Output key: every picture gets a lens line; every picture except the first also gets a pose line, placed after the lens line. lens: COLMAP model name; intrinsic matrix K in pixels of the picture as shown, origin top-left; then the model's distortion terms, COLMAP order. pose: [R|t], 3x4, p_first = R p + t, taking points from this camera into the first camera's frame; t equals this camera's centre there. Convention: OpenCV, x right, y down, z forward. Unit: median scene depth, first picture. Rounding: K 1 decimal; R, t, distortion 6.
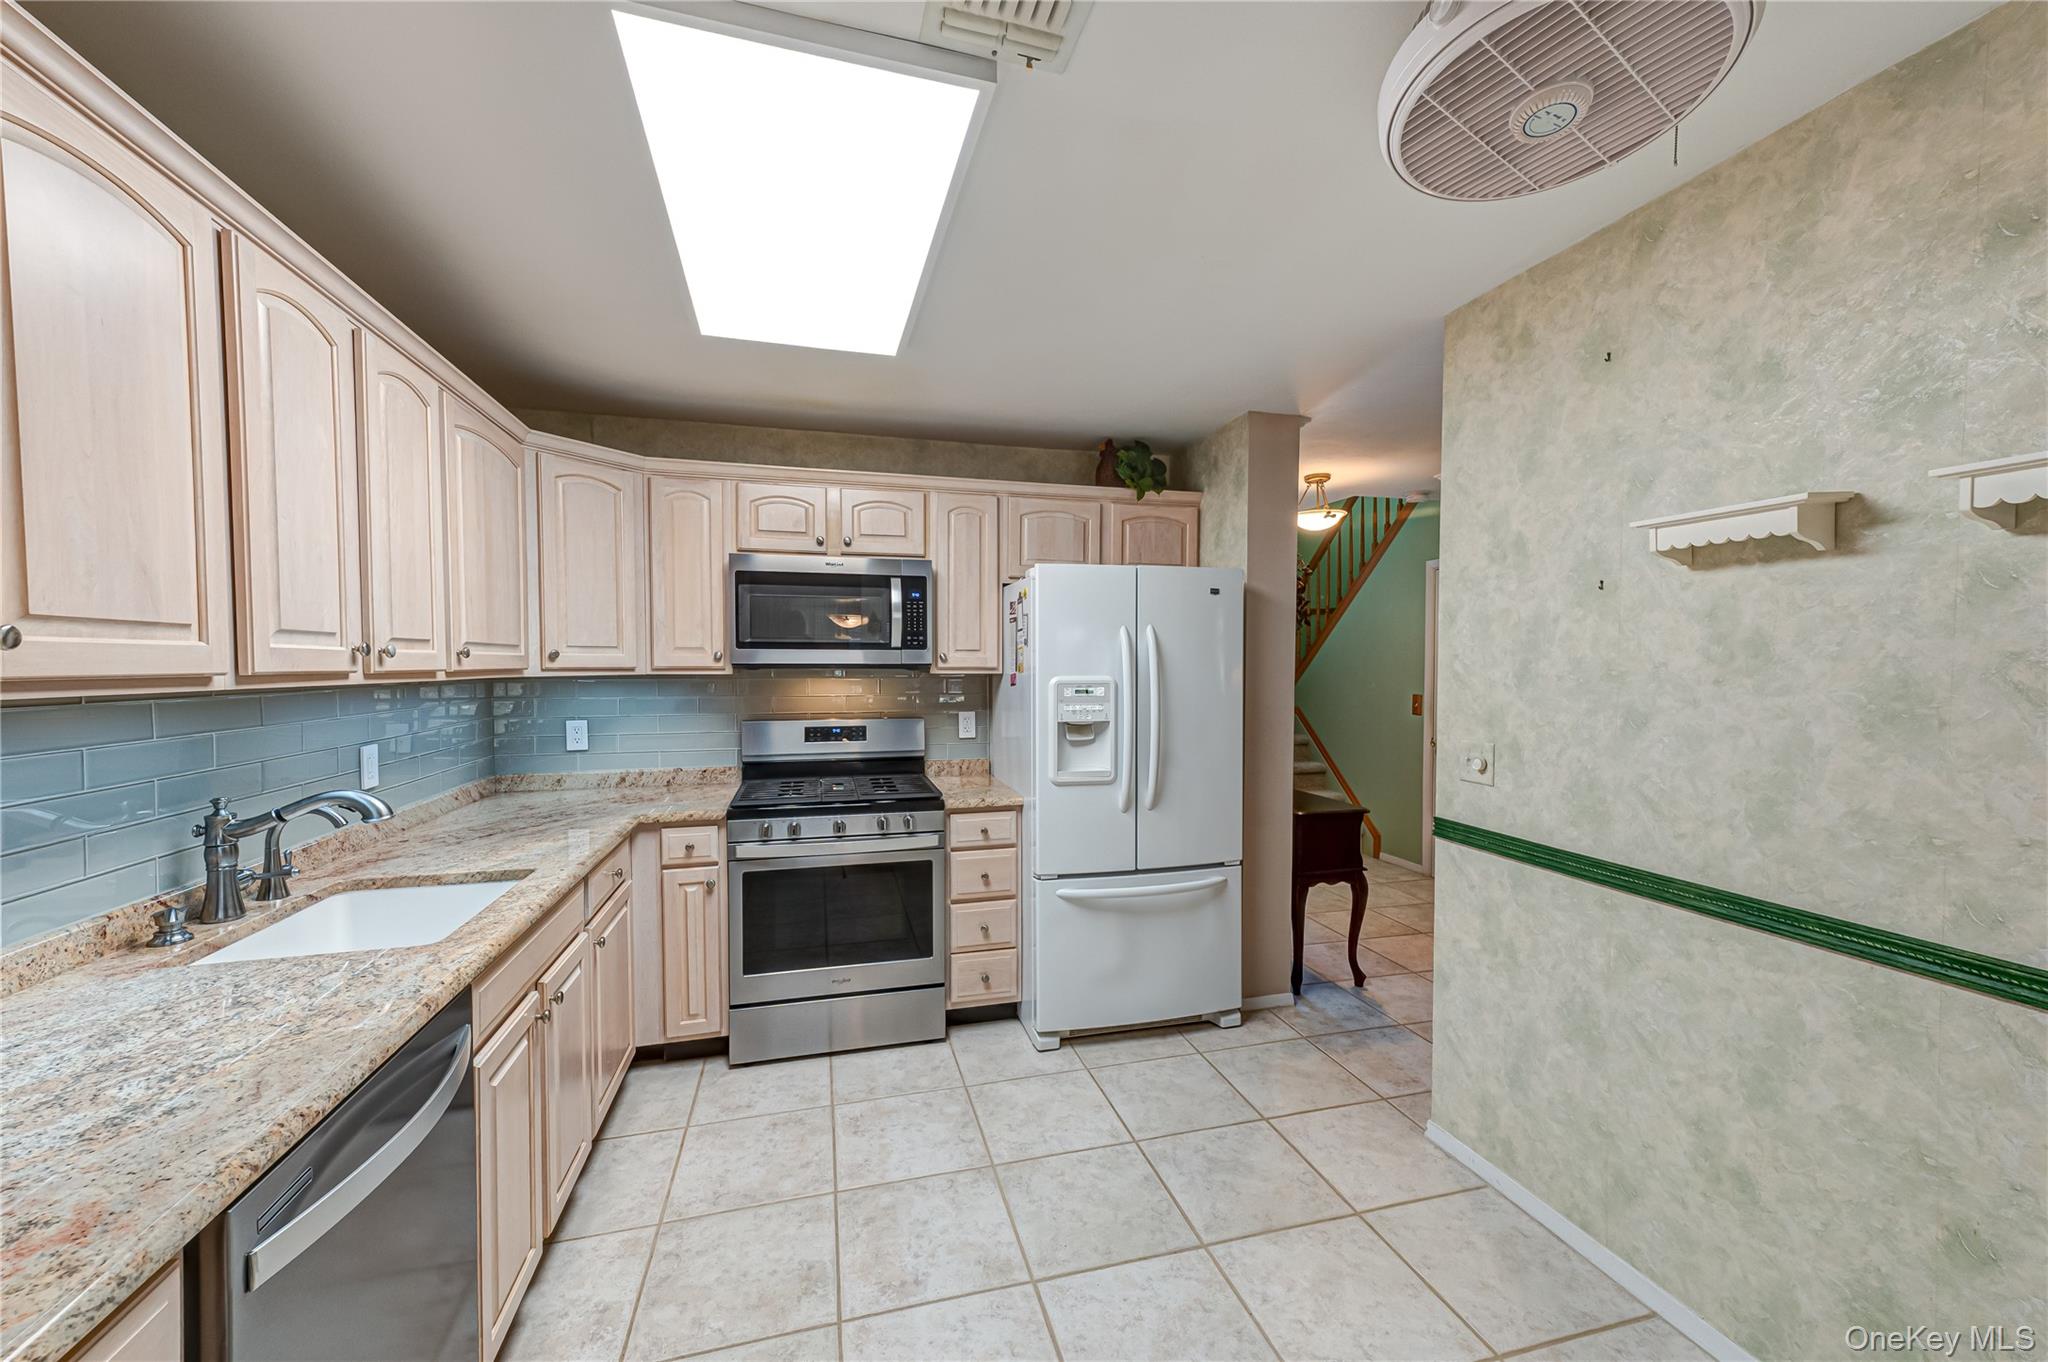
lens RADIAL K [[792.8, 0, 1029.8], [0, 792.8, 686.7], [0, 0, 1]] dist [0.020172, -0.000339]
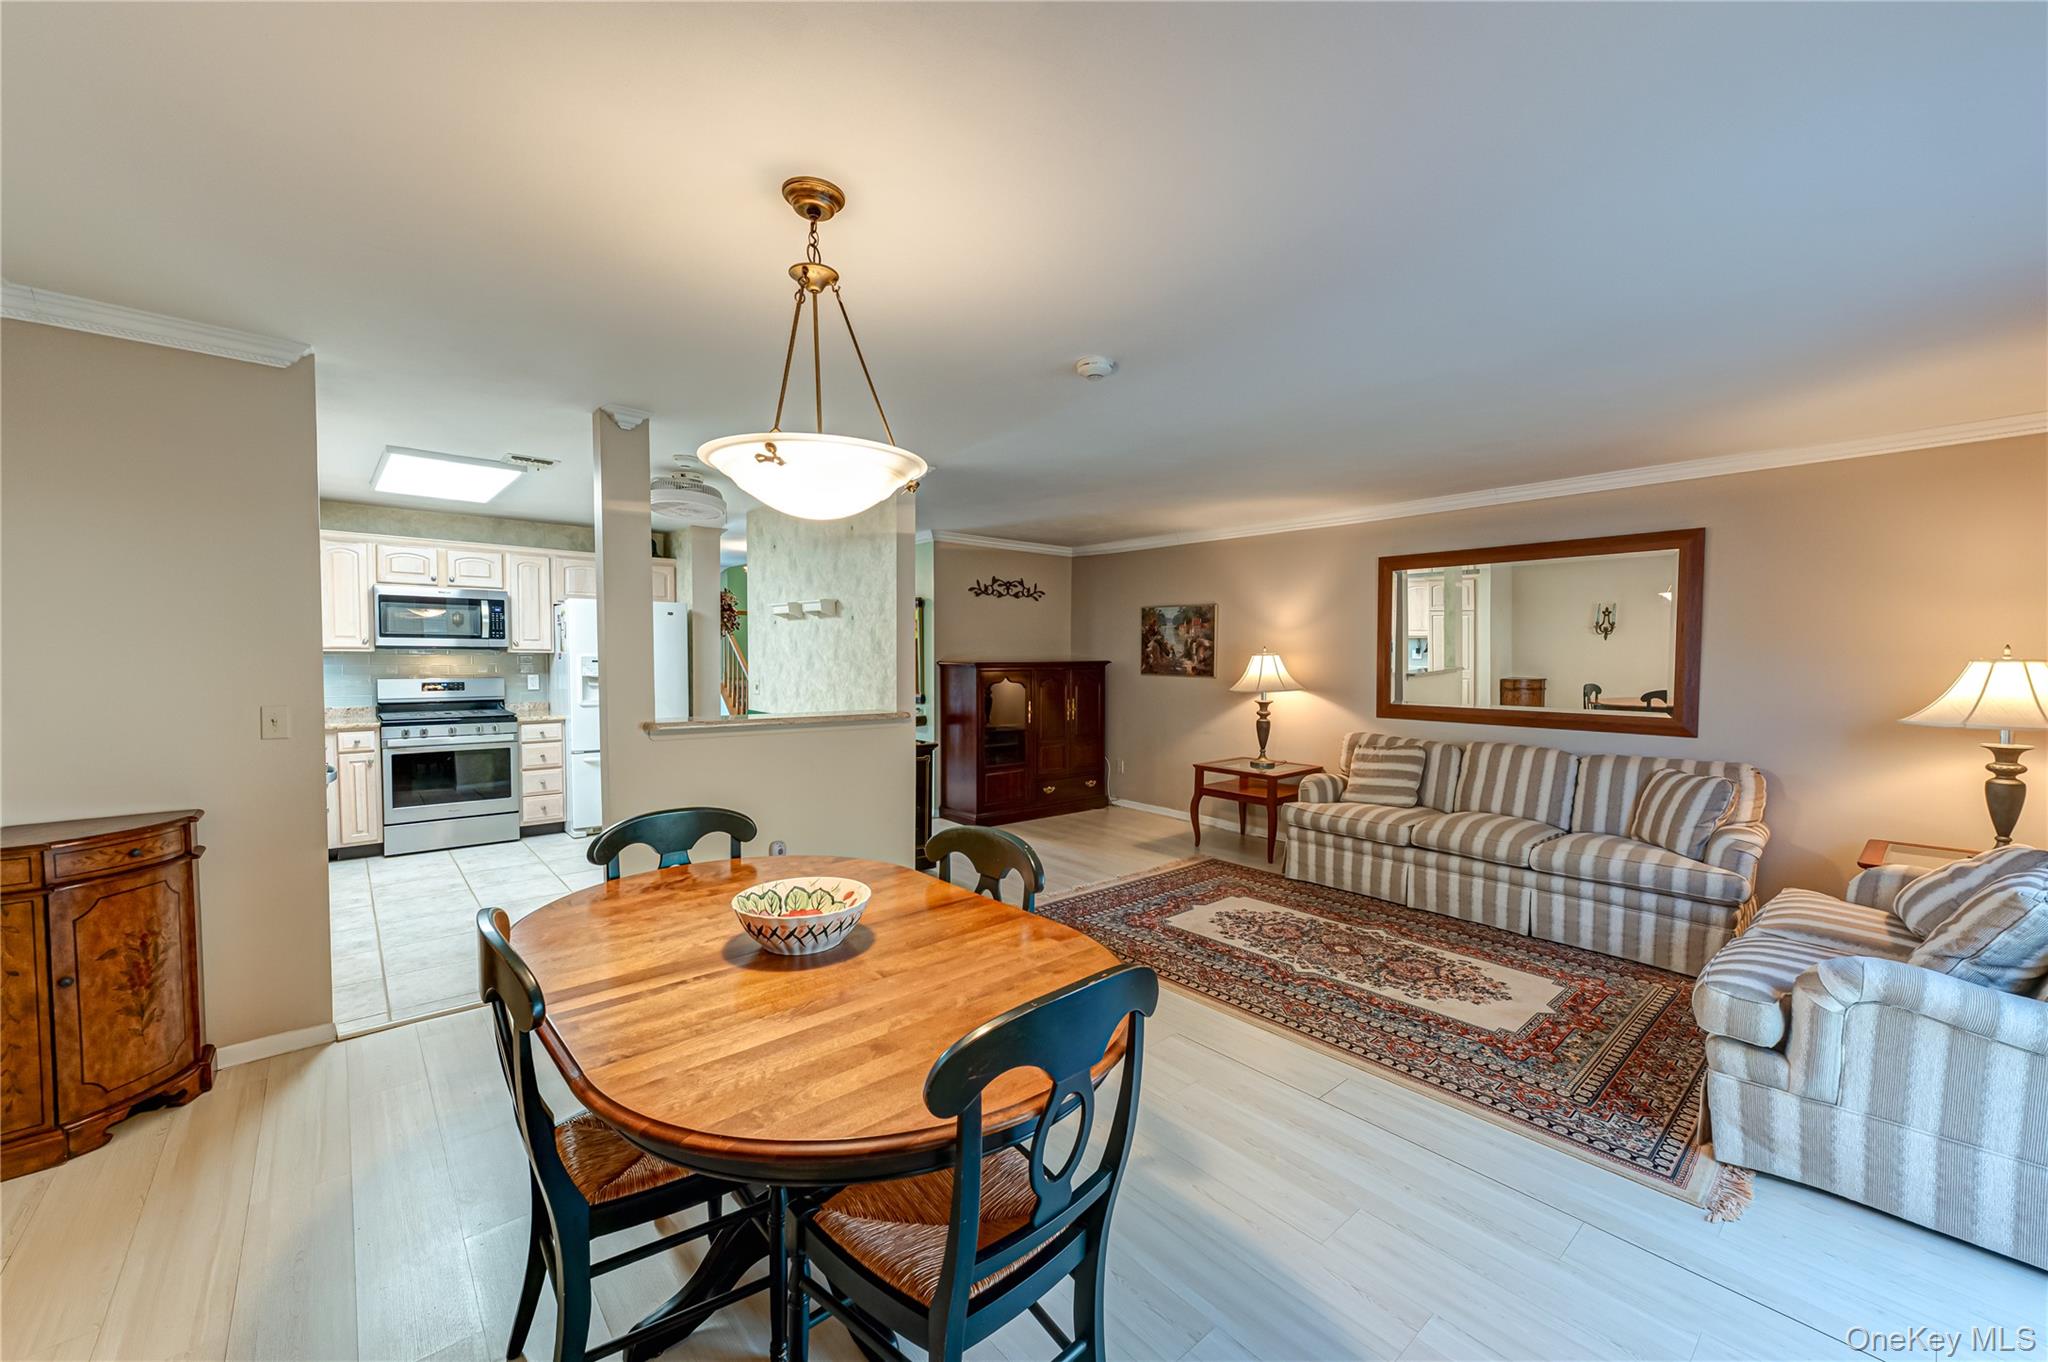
lens RADIAL K [[807.0, 0, 1064.4], [0, 807.0, 682.0], [0, 0, 1]] dist [-0.000929, -0.000310]
pose [[0.885680, -0.010167, 0.464184, 0.159796], [0.005395, 0.999918, 0.011609, 0.040683], [-0.464264, -0.007778, 0.885663, -1.343284]]
